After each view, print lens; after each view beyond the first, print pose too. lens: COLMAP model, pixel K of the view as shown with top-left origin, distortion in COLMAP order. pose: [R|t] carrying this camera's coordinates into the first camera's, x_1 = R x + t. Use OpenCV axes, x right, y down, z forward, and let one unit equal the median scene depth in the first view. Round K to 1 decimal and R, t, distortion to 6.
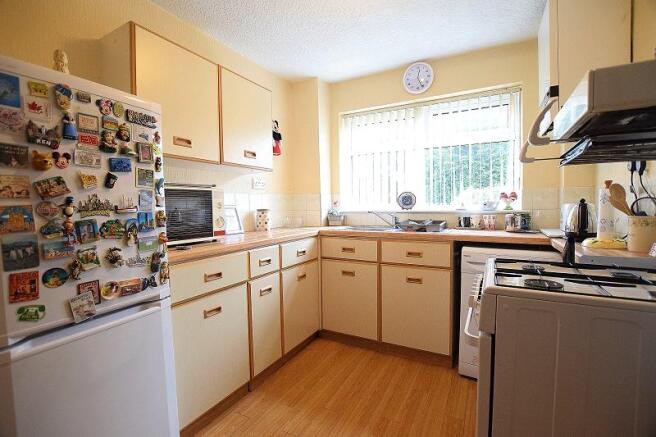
lens RADIAL K [[288.2, 0, 325.6], [0, 288.2, 216.0], [0, 0, 1]] dist [-0.029043, 0.002403]
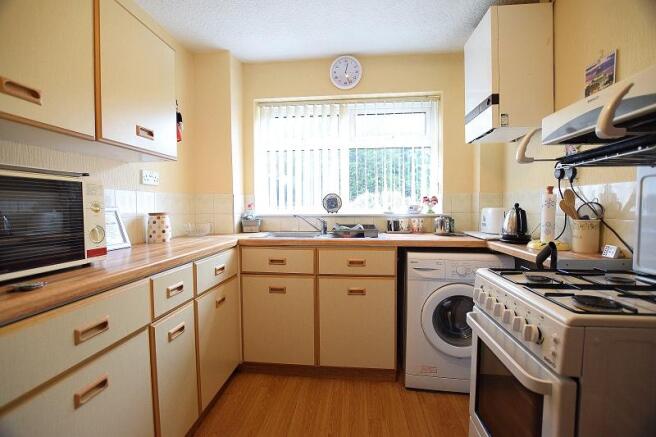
lens RADIAL K [[288.2, 0, 329.7], [0, 288.2, 218.0], [0, 0, 1]] dist [-0.029043, 0.002403]
pose [[0.923093, -0.007283, 0.384508, -0.123491], [0.008284, 0.999965, -0.000946, -0.008105], [-0.384488, 0.004058, 0.923121, 0.218742]]
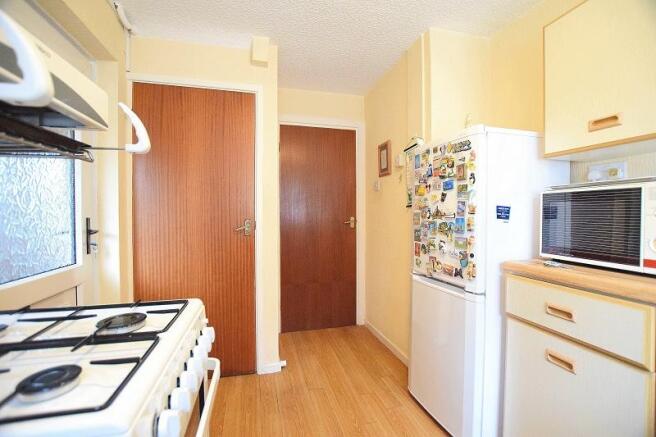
lens RADIAL K [[288.2, 0, 328.9], [0, 288.2, 220.4], [0, 0, 1]] dist [-0.029043, 0.002403]
pose [[-0.715045, 0.034660, -0.698219, 0.377814], [-0.013134, 0.997928, 0.062989, -0.041743], [0.698956, 0.054210, -0.713108, 0.810296]]
